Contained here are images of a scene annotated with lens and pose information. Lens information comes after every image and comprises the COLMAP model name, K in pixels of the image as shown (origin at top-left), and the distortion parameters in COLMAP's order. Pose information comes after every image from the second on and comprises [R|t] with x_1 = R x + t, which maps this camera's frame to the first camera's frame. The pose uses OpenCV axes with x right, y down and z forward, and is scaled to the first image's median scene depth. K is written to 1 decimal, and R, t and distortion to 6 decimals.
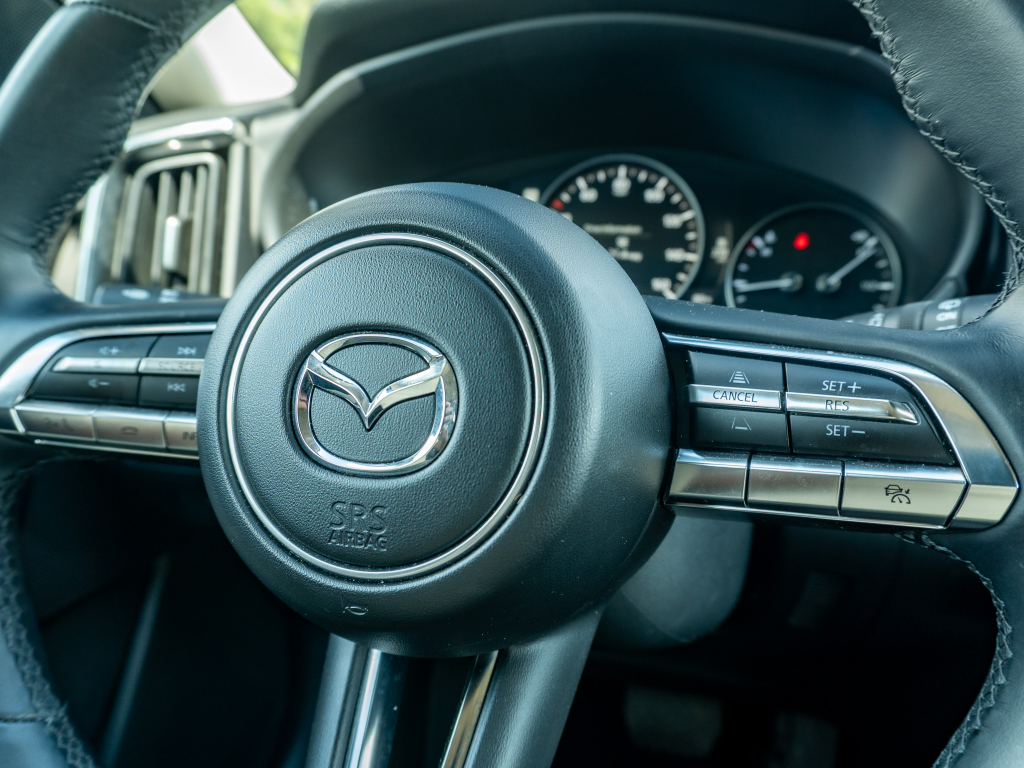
lens RADIAL K [[801.0, 0, 476.9], [0, 801.0, 382.6], [0, 0, 1]] dist [0.000893, 0.002282]
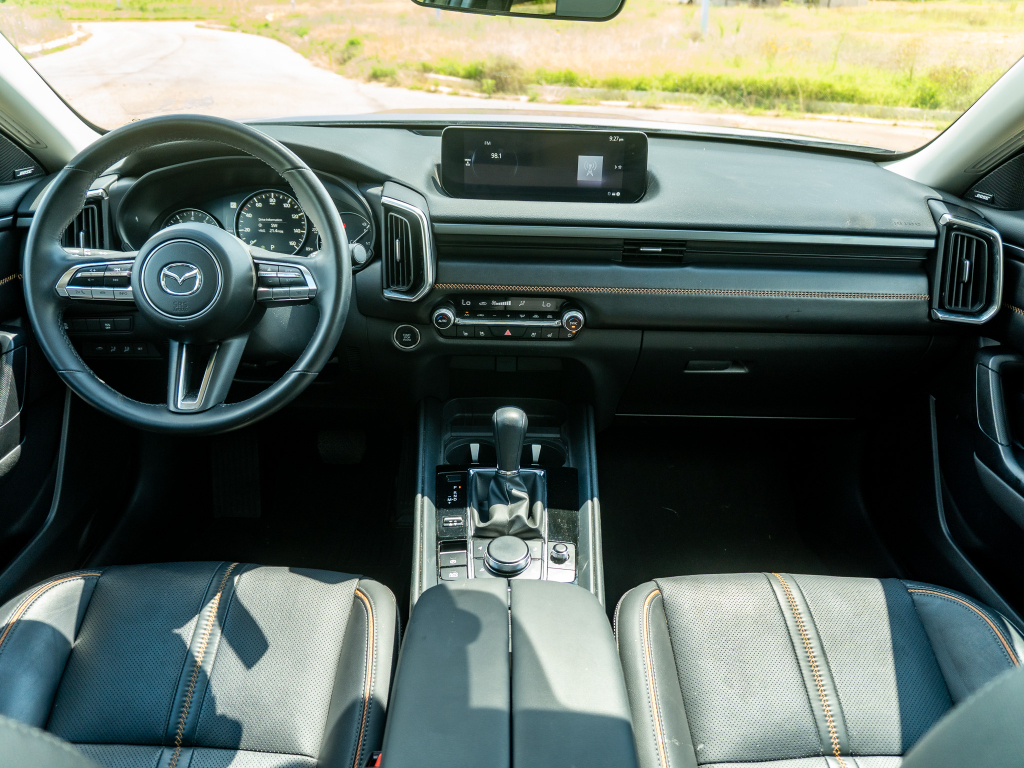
lens RADIAL K [[767.3, 0, 512.0], [0, 767.3, 384.0], [0, 0, 1]] dist [-0.008924, -0.005136]
pose [[0.941567, -0.078690, 0.327505, 0.064861], [0.052569, 0.994744, 0.087872, 0.131480], [-0.332698, -0.065521, 0.940754, -1.422373]]
